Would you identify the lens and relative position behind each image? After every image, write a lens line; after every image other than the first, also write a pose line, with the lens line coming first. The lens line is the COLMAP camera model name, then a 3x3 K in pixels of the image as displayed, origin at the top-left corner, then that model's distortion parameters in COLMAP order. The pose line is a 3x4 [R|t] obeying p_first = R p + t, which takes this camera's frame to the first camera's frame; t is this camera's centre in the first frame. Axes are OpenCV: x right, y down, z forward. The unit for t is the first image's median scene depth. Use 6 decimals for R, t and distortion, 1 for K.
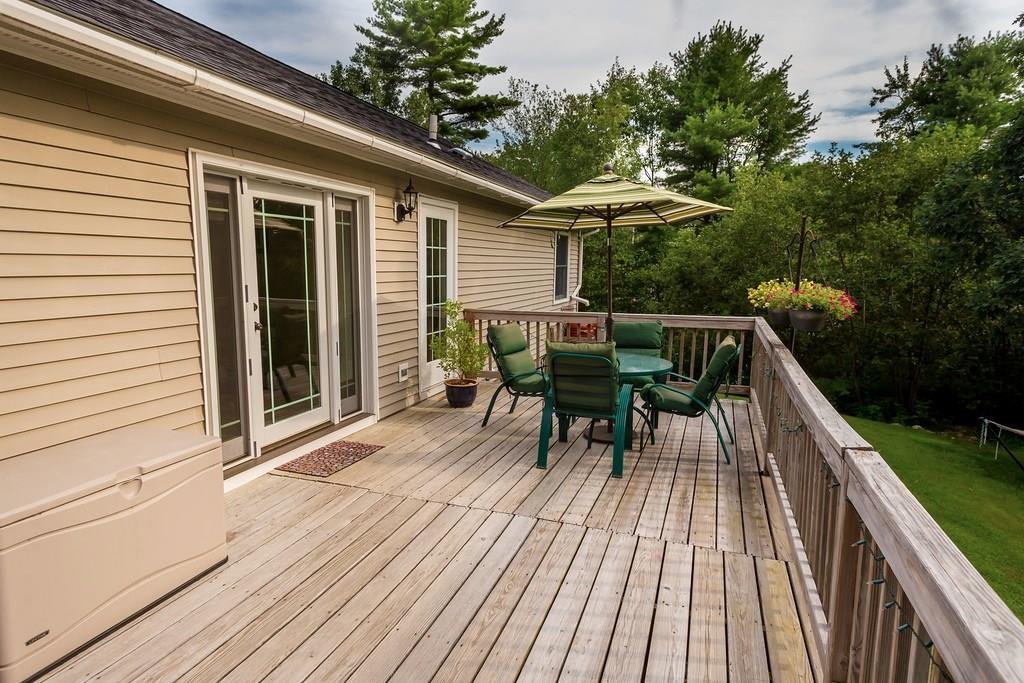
lens RADIAL K [[574.7, 0, 512.0], [0, 574.7, 341.5], [0, 0, 1]] dist [0.022931, 0.001123]
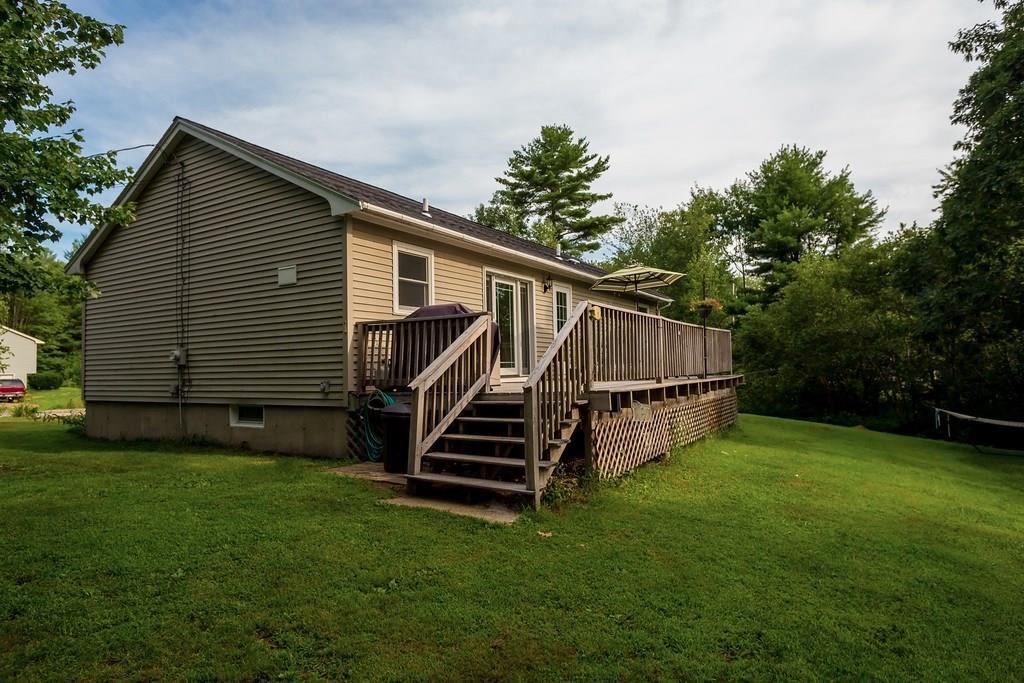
lens RADIAL K [[574.7, 0, 512.0], [0, 574.7, 341.5], [0, 0, 1]] dist [0.022931, 0.001123]
pose [[0.976817, -0.048388, -0.208536, 0.022622], [0.009586, 0.983030, -0.183196, 0.064630], [0.213862, 0.176949, 0.960704, -0.189829]]
